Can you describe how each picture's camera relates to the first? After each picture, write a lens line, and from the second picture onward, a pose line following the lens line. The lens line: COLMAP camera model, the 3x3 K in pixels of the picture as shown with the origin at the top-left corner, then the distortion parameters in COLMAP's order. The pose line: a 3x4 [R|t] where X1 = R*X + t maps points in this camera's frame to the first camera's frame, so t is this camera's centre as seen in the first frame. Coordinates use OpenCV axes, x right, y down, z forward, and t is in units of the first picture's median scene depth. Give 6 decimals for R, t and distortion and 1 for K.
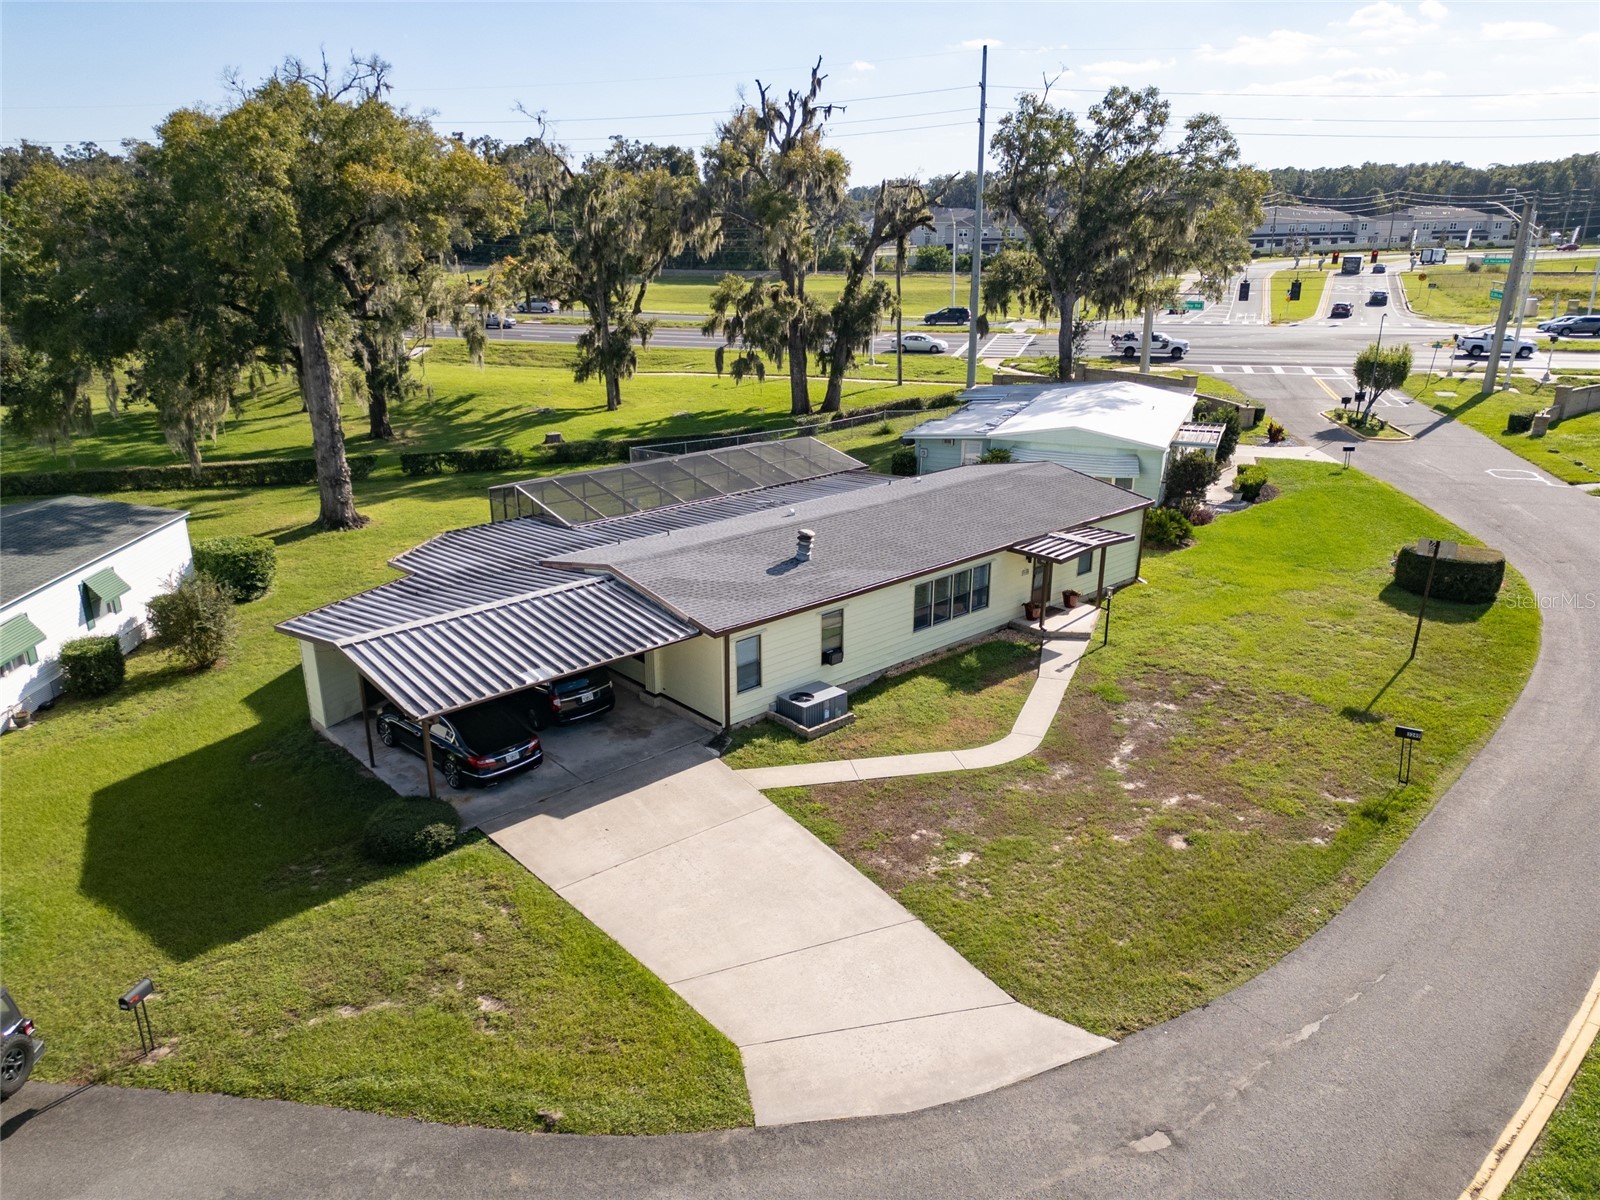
lens RADIAL K [[1115.6, 0, 800.0], [0, 1115.6, 600.0], [0, 0, 1]] dist [0.069049, -0.052210]
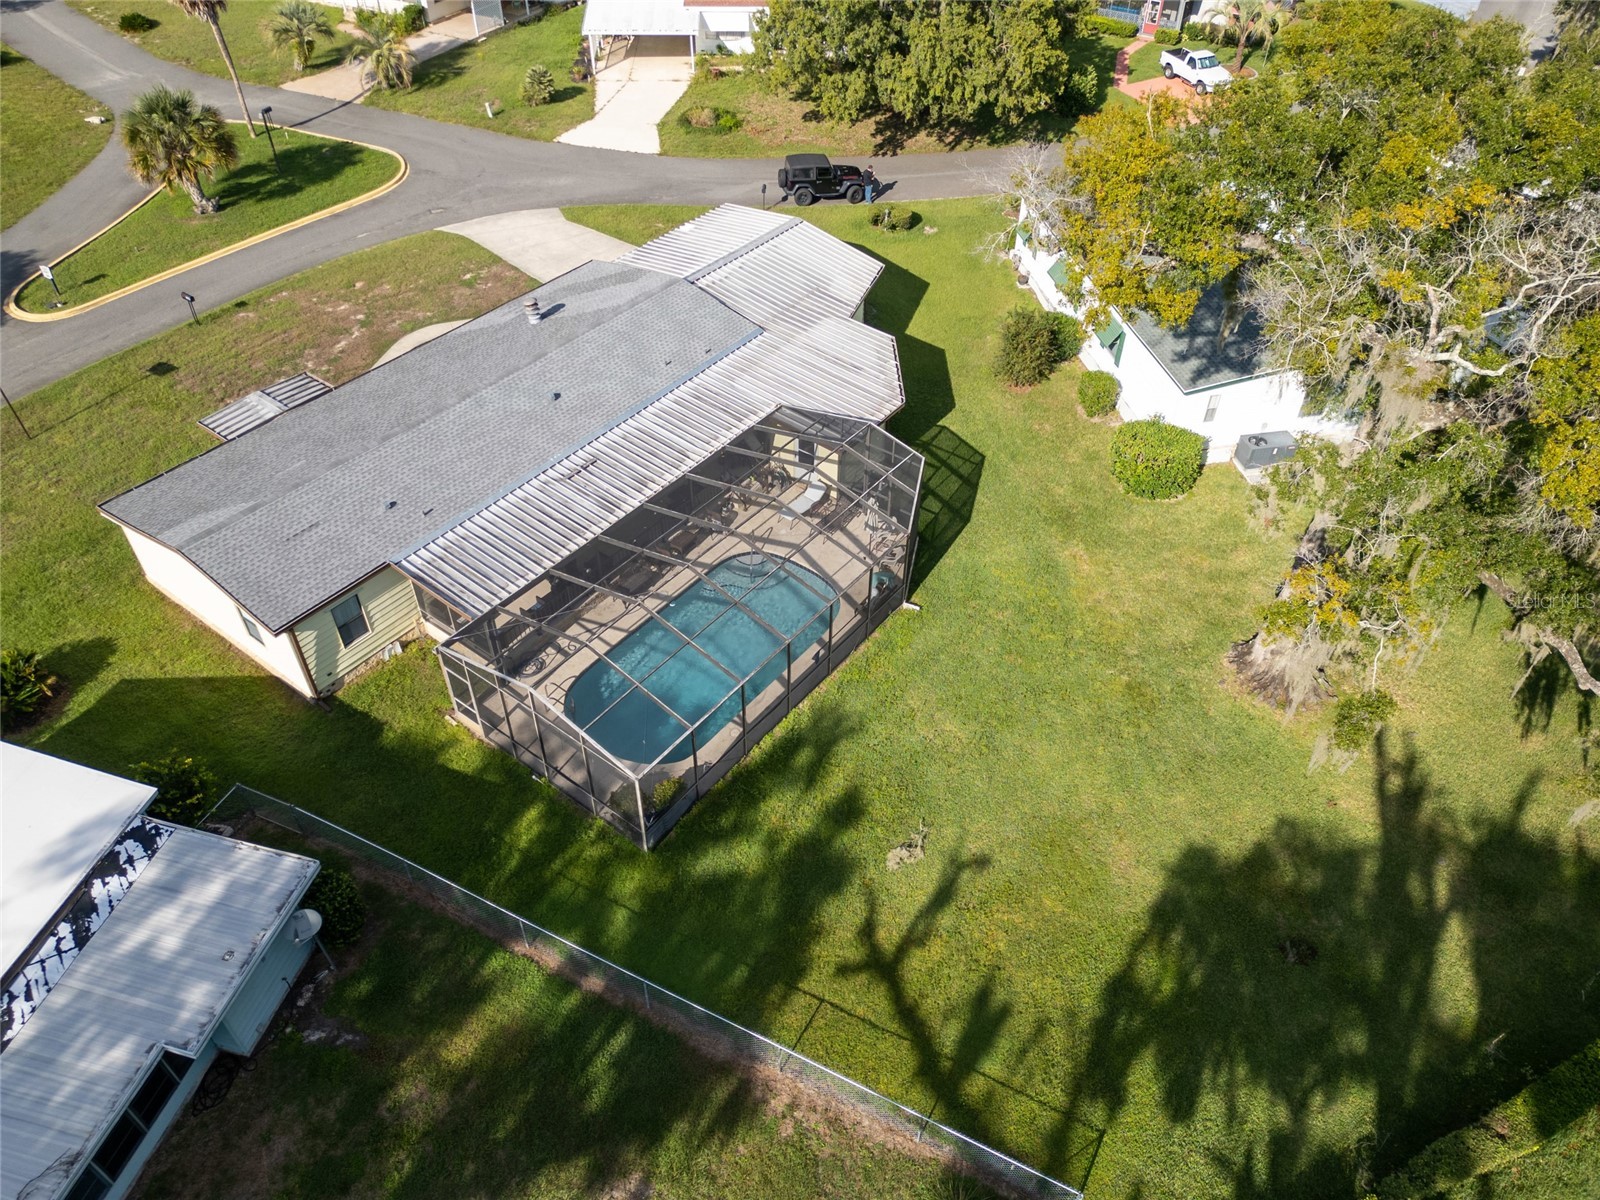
lens RADIAL K [[1115.6, 0, 800.0], [0, 1115.6, 600.0], [0, 0, 1]] dist [0.069049, -0.052210]
pose [[-0.982878, 0.128649, -0.131910, -0.078765], [-0.054420, 0.481285, 0.874873, -0.975675], [0.176038, 0.867072, -0.466043, 1.871546]]
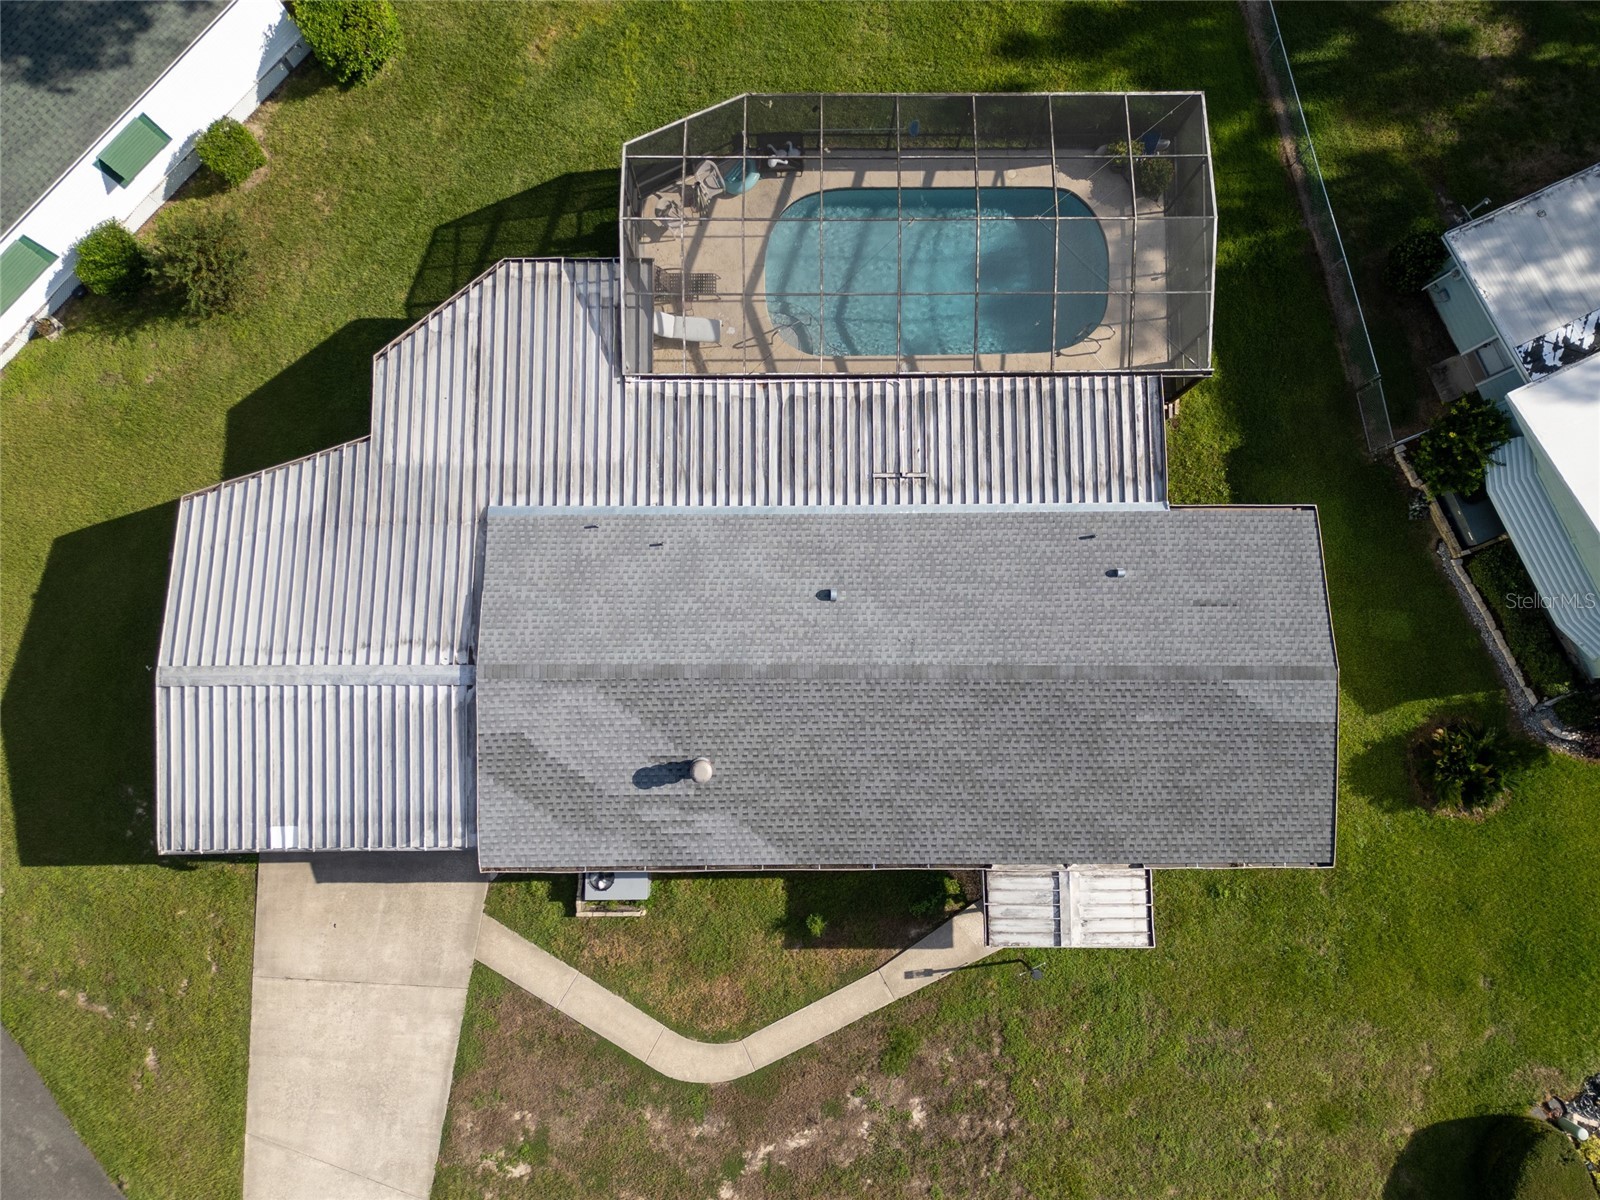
lens RADIAL K [[1191.1, 0, 800.0], [0, 1191.1, 600.0], [0, 0, 1]] dist [0.037200, -0.005541]
pose [[0.743618, 0.666768, -0.049514, 0.018253], [-0.230161, 0.324811, 0.917346, -0.872965], [0.627740, -0.670759, 0.395000, 0.773441]]
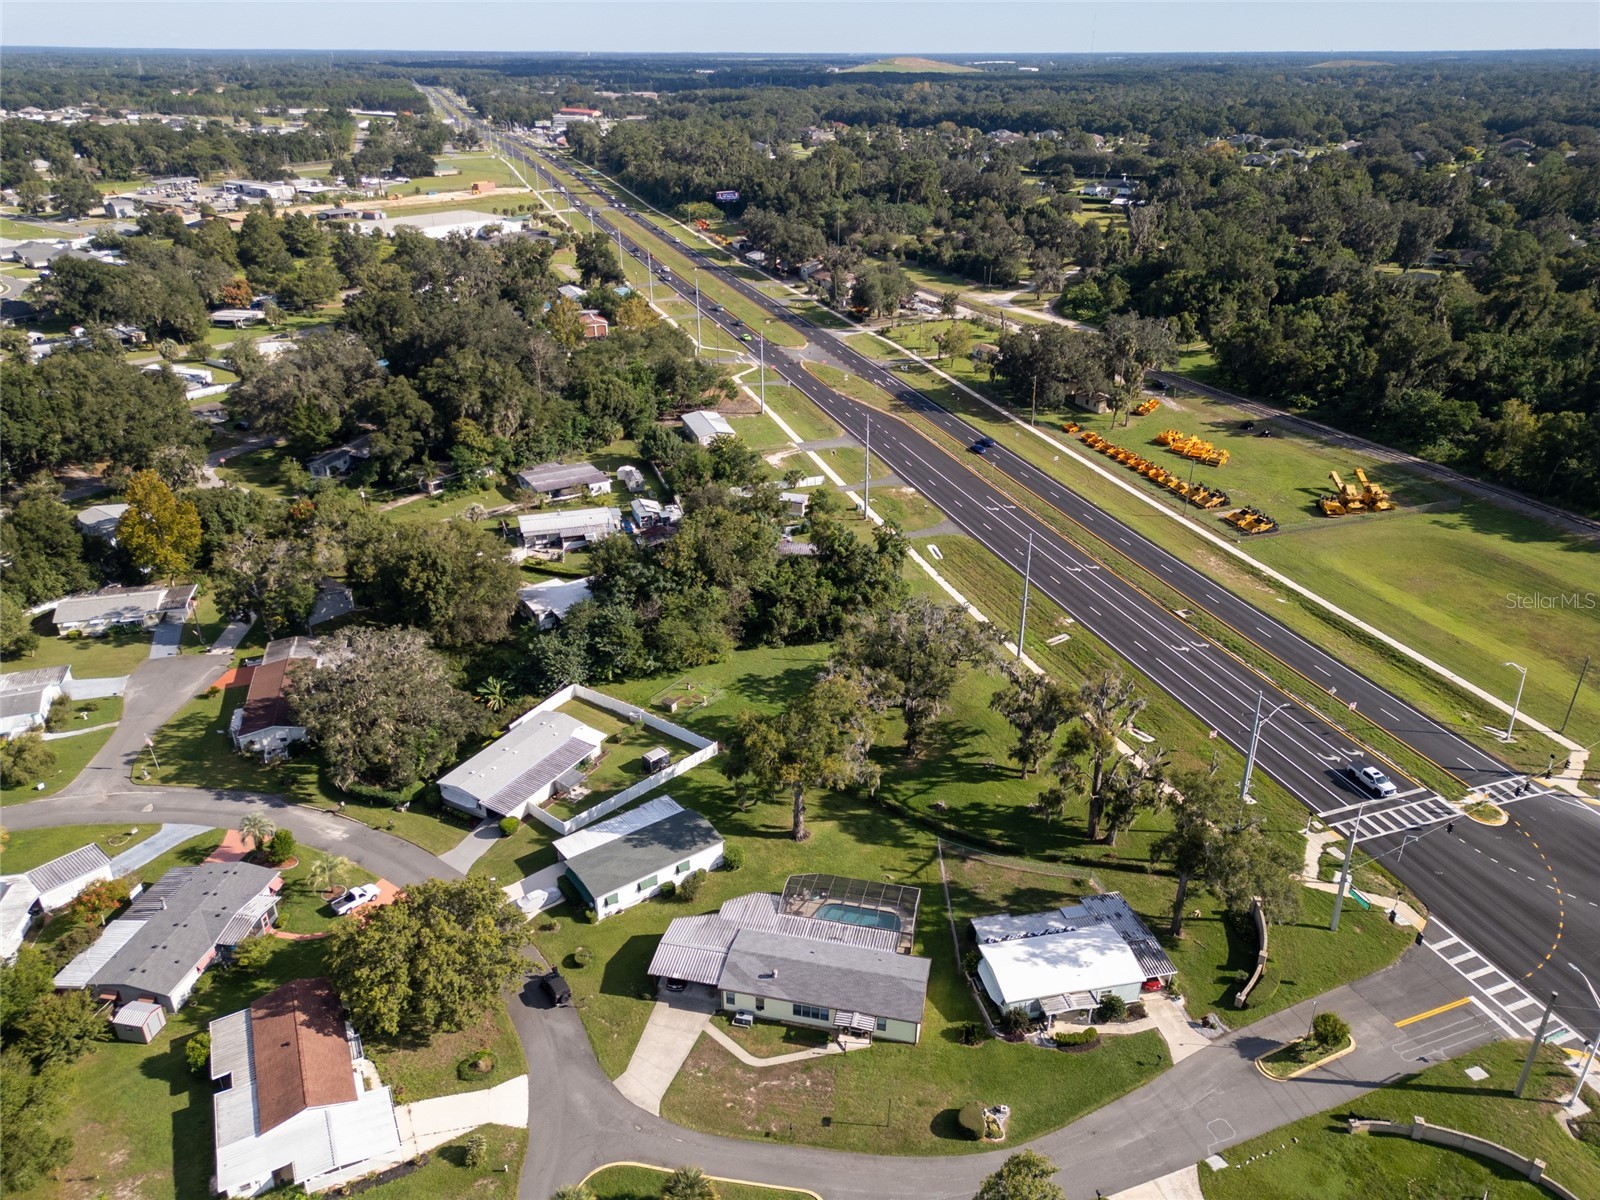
lens RADIAL K [[1115.6, 0, 800.0], [0, 1115.6, 600.0], [0, 0, 1]] dist [0.069049, -0.052210]
pose [[0.580632, 0.358003, -0.731232, 2.127475], [-0.268293, 0.932105, 0.243311, -1.946223], [0.768691, 0.054910, 0.637259, -1.185687]]
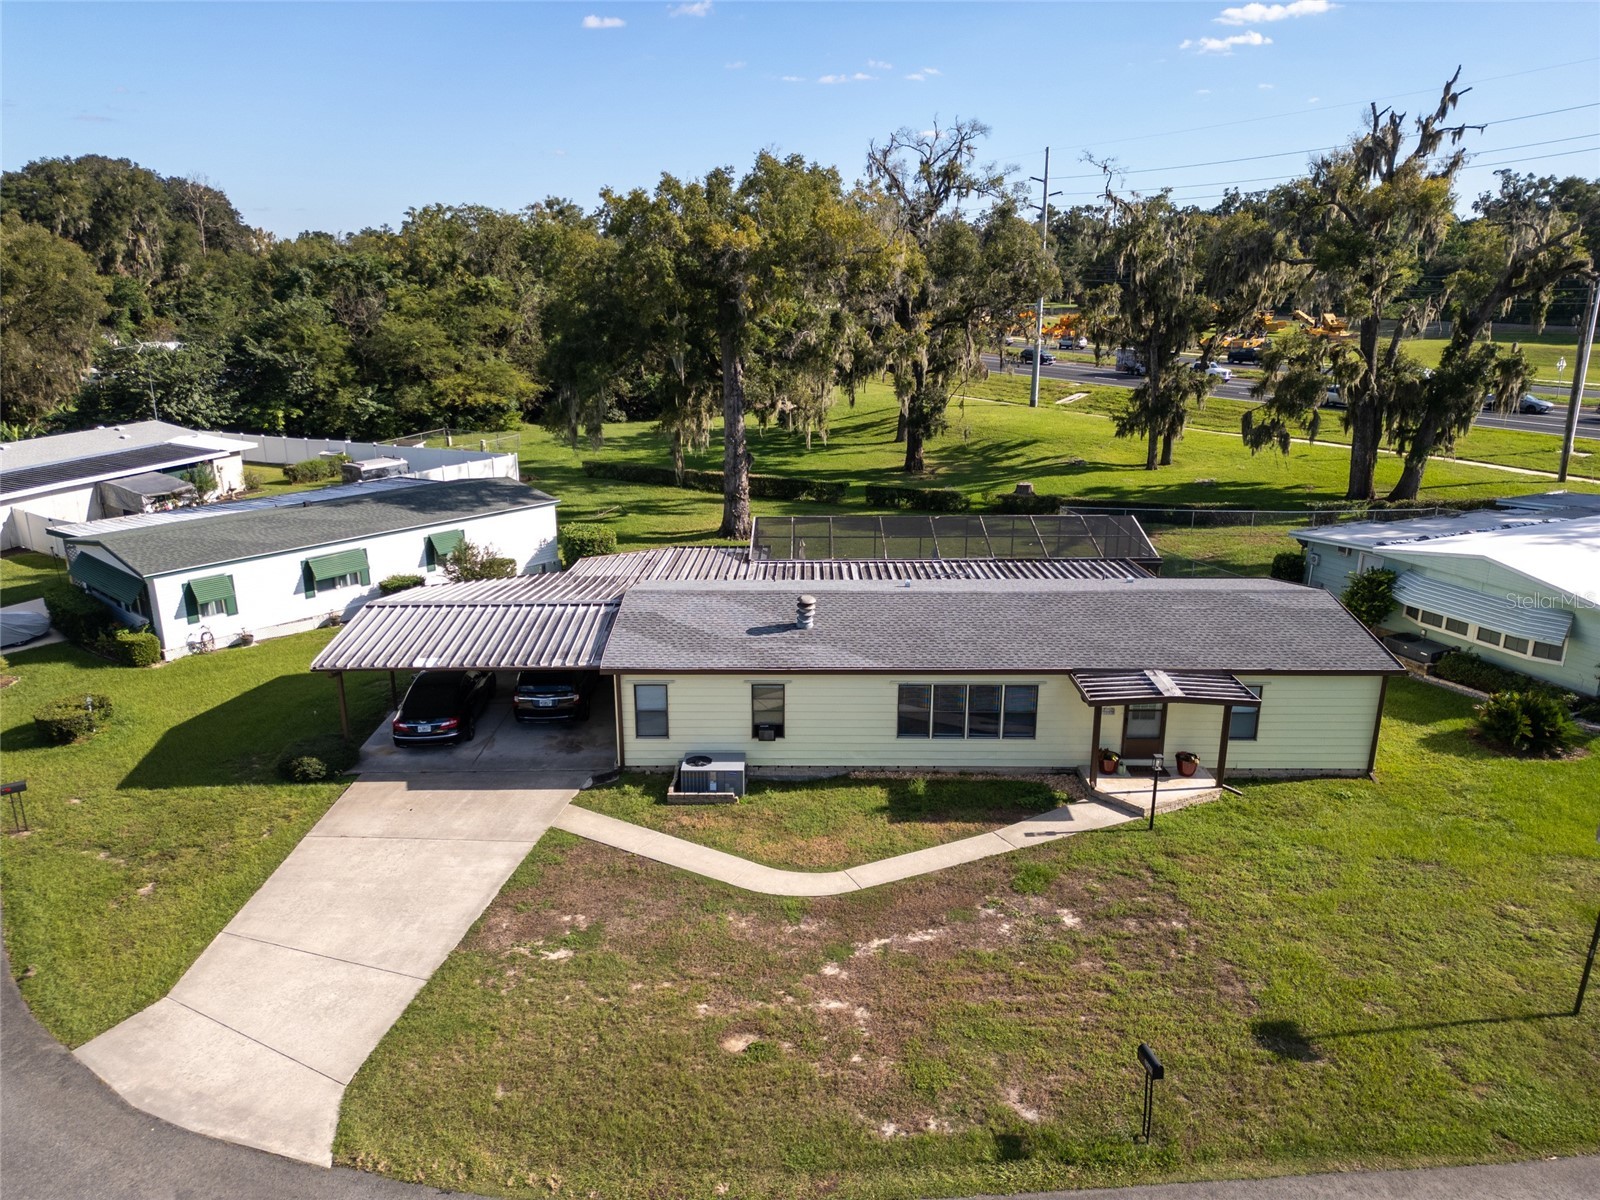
lens RADIAL K [[1115.6, 0, 800.0], [0, 1115.6, 600.0], [0, 0, 1]] dist [0.069049, -0.052210]
pose [[0.738532, 0.191907, -0.646330, 0.591984], [-0.217350, 0.975224, 0.041206, -0.095389], [0.638224, 0.110048, 0.761945, 0.277245]]
